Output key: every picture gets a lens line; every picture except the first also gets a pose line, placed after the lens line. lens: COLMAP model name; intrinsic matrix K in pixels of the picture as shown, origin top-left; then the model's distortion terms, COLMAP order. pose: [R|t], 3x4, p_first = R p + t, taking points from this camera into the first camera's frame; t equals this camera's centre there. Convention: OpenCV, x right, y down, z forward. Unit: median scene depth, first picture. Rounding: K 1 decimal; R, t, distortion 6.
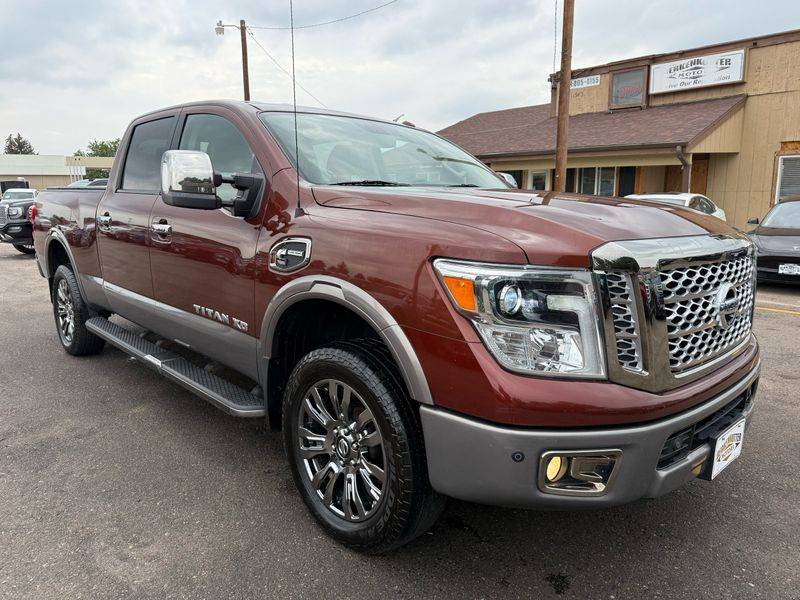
lens RADIAL K [[577.5, 0, 396.5], [0, 577.5, 297.4], [0, 0, 1]] dist [0.009287, -0.022946]
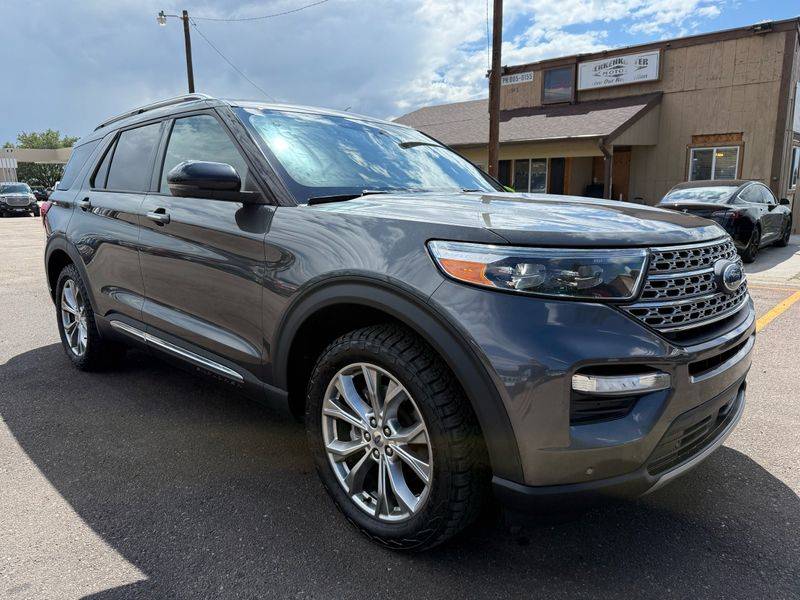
lens RADIAL K [[577.5, 0, 404.8], [0, 577.5, 301.3], [0, 0, 1]] dist [0.009287, -0.022946]
pose [[0.995048, -0.020551, 0.097246, 0.005627], [0.019052, 0.999685, 0.016313, 0.018162], [-0.097550, -0.014380, 0.995127, -0.049467]]
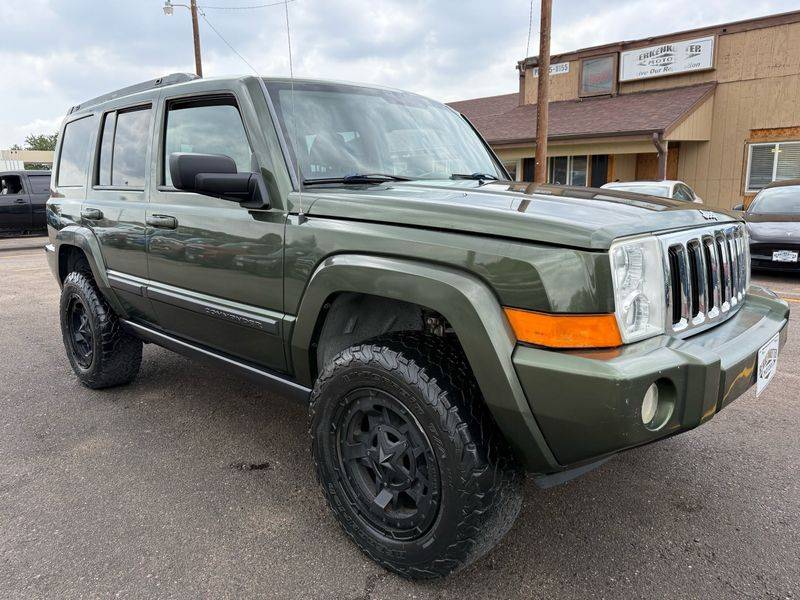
lens RADIAL K [[577.5, 0, 404.1], [0, 577.5, 301.7], [0, 0, 1]] dist [0.009287, -0.022946]
pose [[0.996327, -0.022978, 0.082493, -0.019788], [0.021685, 0.999628, 0.016527, -0.001196], [-0.082842, -0.014677, 0.996455, 0.047574]]
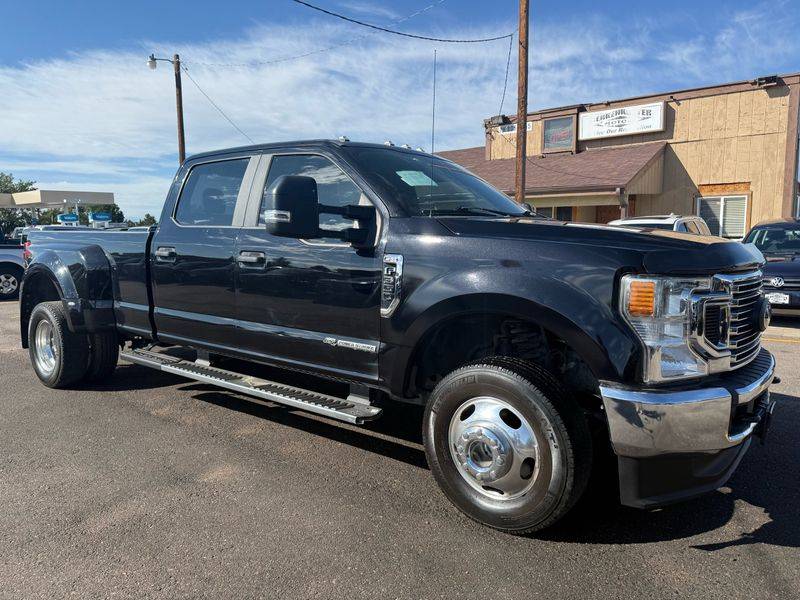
lens RADIAL K [[577.5, 0, 402.1], [0, 577.5, 297.3], [0, 0, 1]] dist [0.009287, -0.022946]
pose [[0.985964, -0.021098, 0.165621, -0.078439], [0.031907, 0.997511, -0.062877, -0.002642], [-0.163883, 0.067279, 0.984183, 0.016234]]
